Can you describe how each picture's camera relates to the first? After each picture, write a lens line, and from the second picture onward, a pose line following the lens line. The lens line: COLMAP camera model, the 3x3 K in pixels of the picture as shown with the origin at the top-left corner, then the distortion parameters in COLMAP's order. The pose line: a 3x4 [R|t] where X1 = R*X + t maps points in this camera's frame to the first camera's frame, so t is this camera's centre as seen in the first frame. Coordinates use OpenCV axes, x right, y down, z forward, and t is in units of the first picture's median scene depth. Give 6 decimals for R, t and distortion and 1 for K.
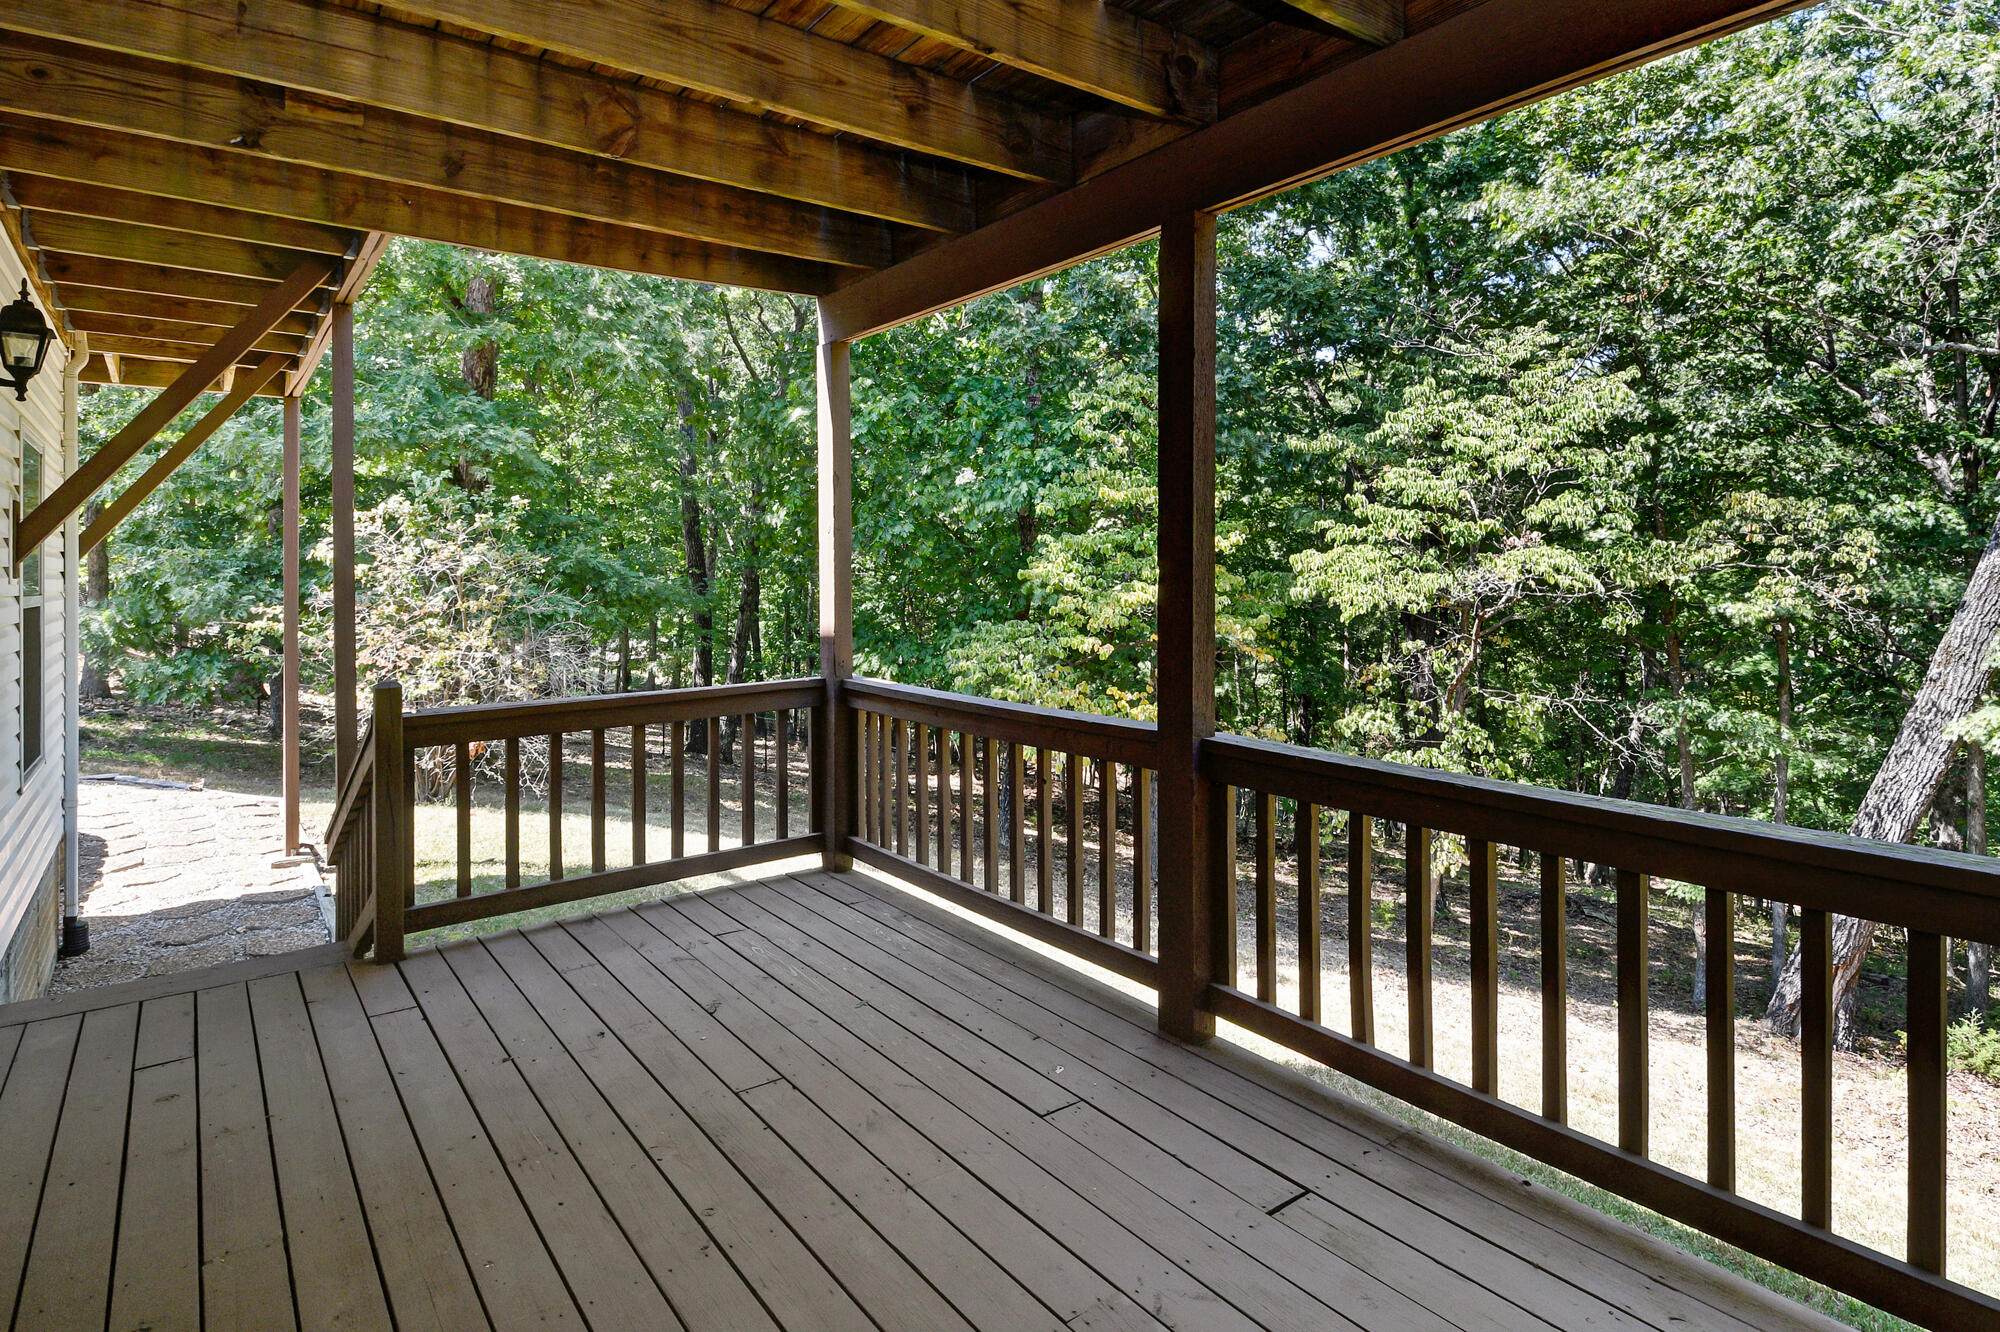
lens RADIAL K [[1053.8, 0, 998.4], [0, 1053.8, 597.9], [0, 0, 1]] dist [0.037275, 0.000204]
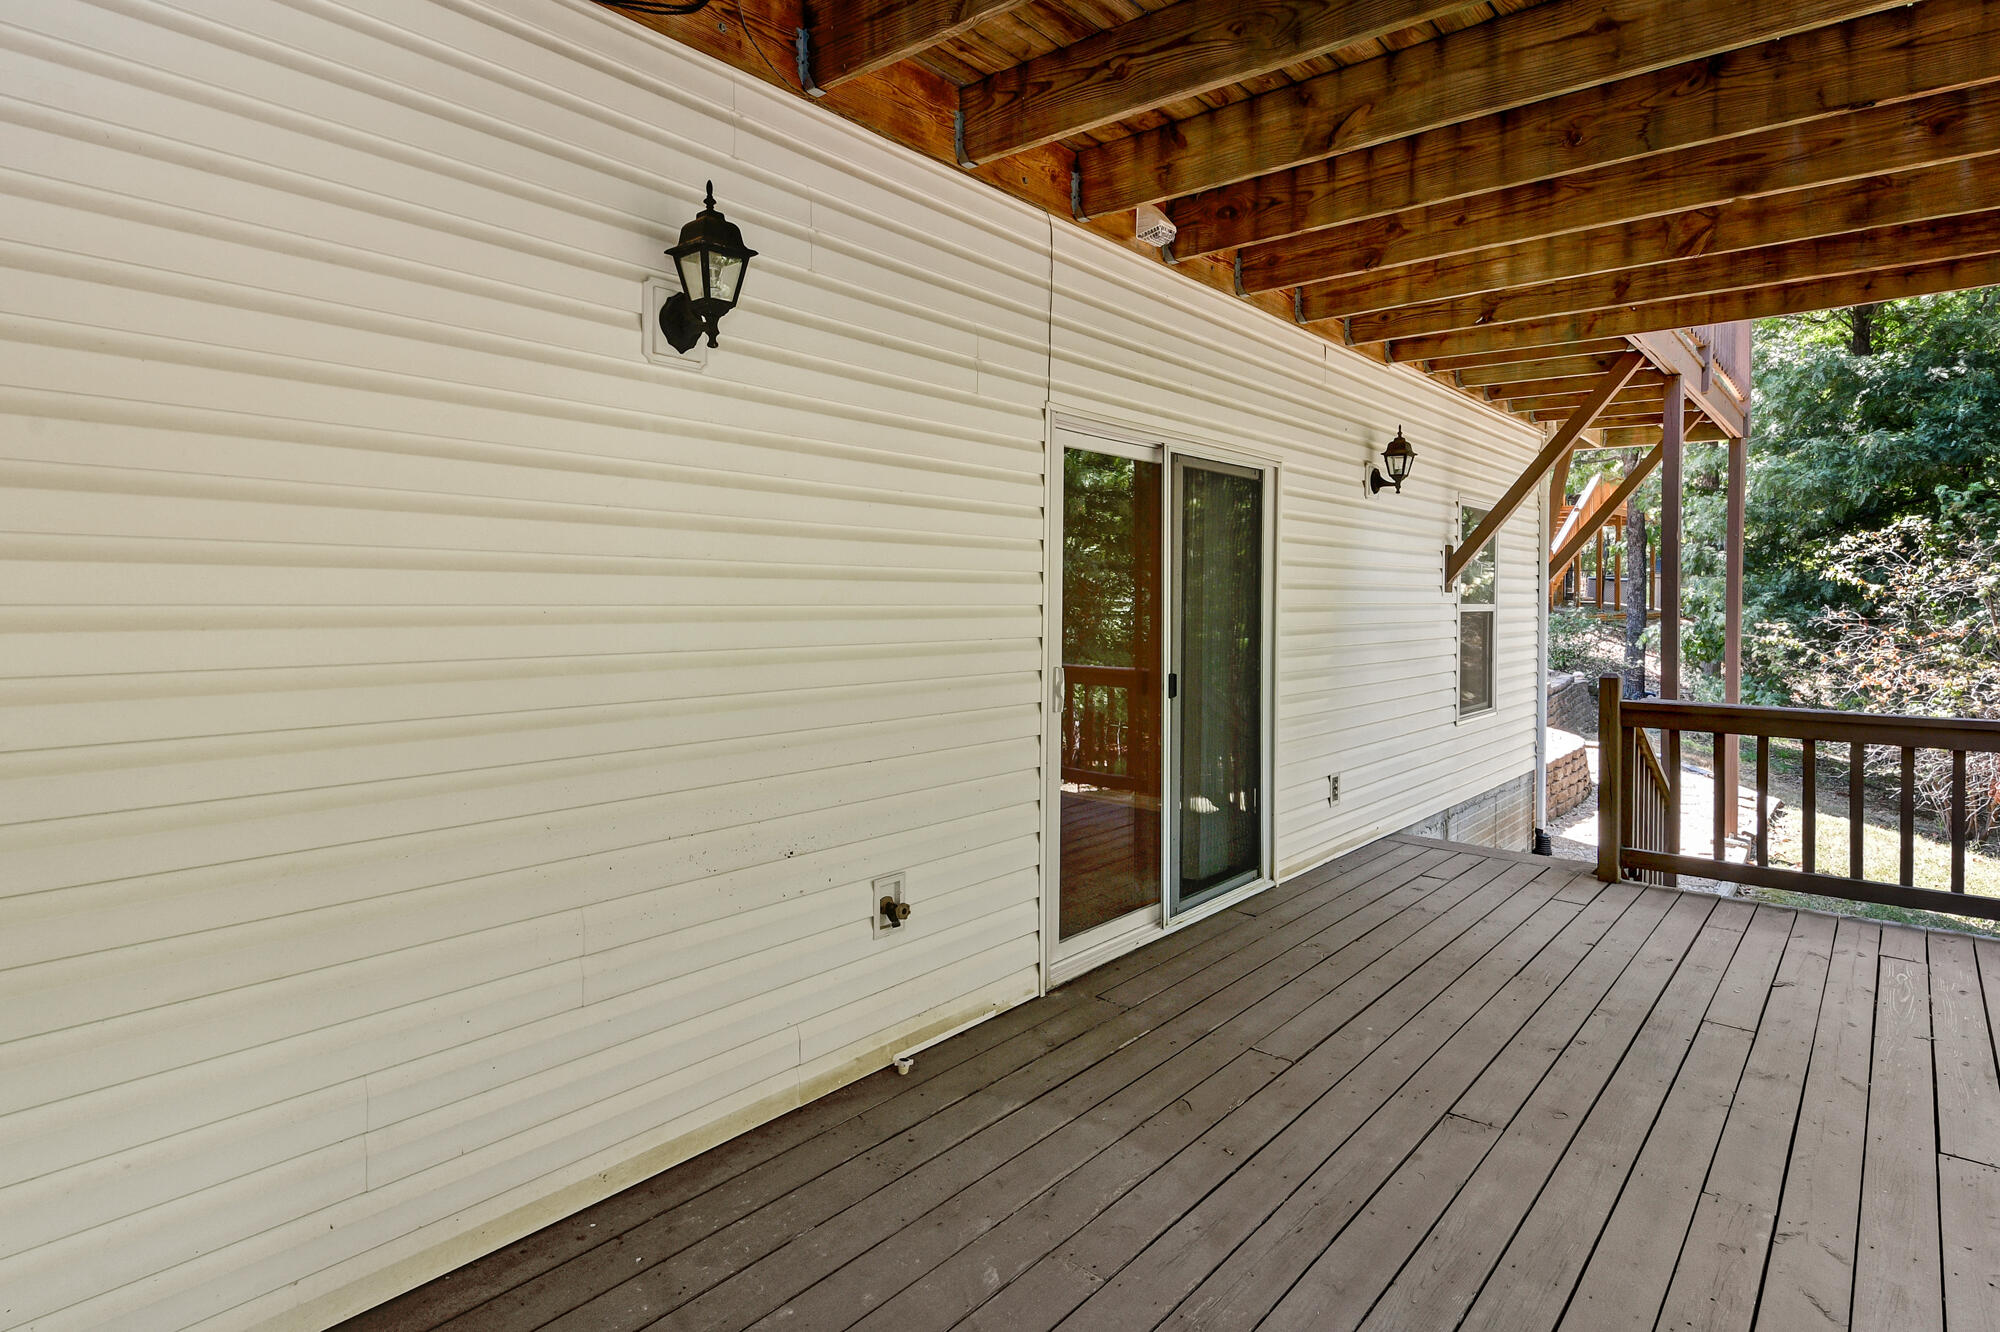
lens RADIAL K [[1053.8, 0, 998.4], [0, 1053.8, 597.9], [0, 0, 1]] dist [0.037275, 0.000204]
pose [[0.219824, 0.004819, -0.975528, 0.721360], [-0.024174, 0.999708, -0.000508, 0.001067], [0.975240, 0.023694, 0.219876, -0.066174]]
